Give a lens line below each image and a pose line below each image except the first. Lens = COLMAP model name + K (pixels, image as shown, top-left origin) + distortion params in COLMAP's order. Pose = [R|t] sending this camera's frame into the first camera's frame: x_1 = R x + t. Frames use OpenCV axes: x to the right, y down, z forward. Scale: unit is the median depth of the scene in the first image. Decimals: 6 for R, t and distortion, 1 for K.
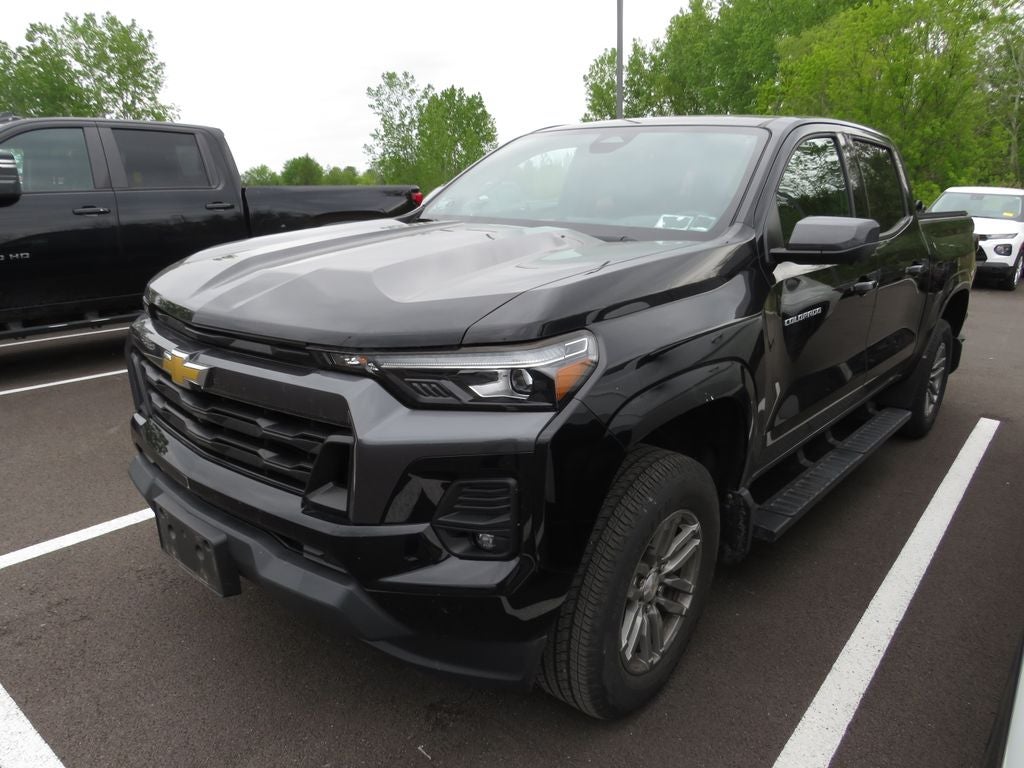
lens RADIAL K [[720.0, 0, 512.4], [0, 720.0, 413.1], [0, 0, 1]] dist [-0.028428, 0.004417]
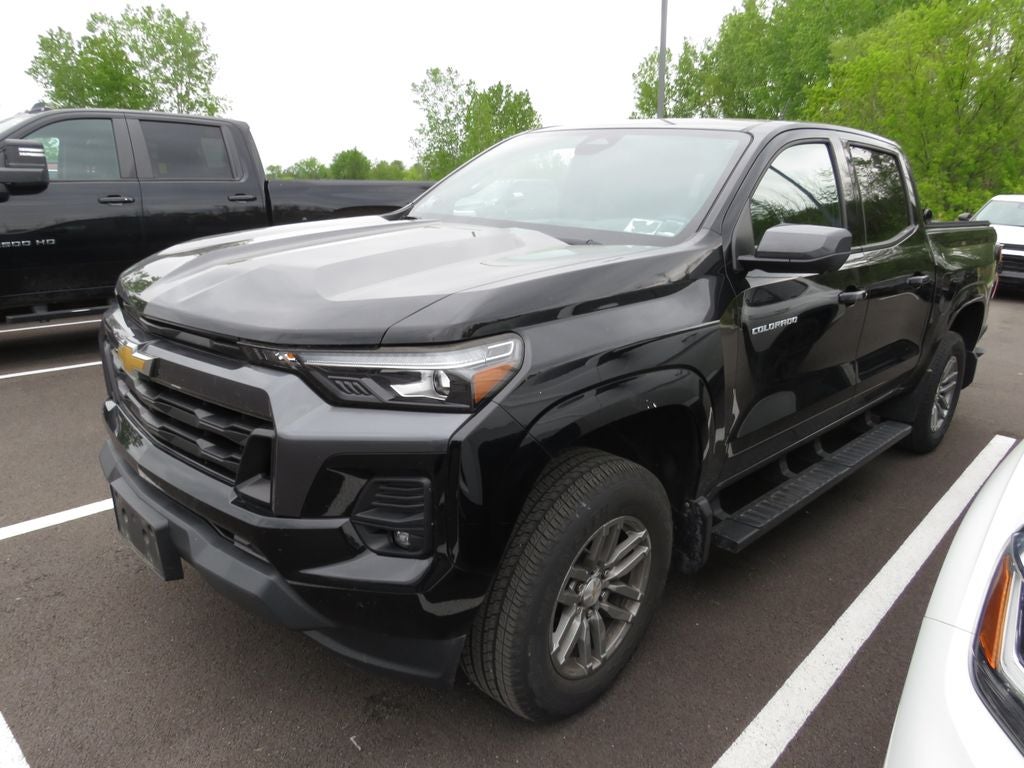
lens RADIAL K [[720.0, 0, 512.4], [0, 720.0, 413.1], [0, 0, 1]] dist [-0.028428, 0.004417]
pose [[0.997972, 0.037933, -0.051123, 0.105890], [-0.037729, 0.999276, 0.004948, -0.006370], [0.051273, -0.003010, 0.998680, -0.002106]]
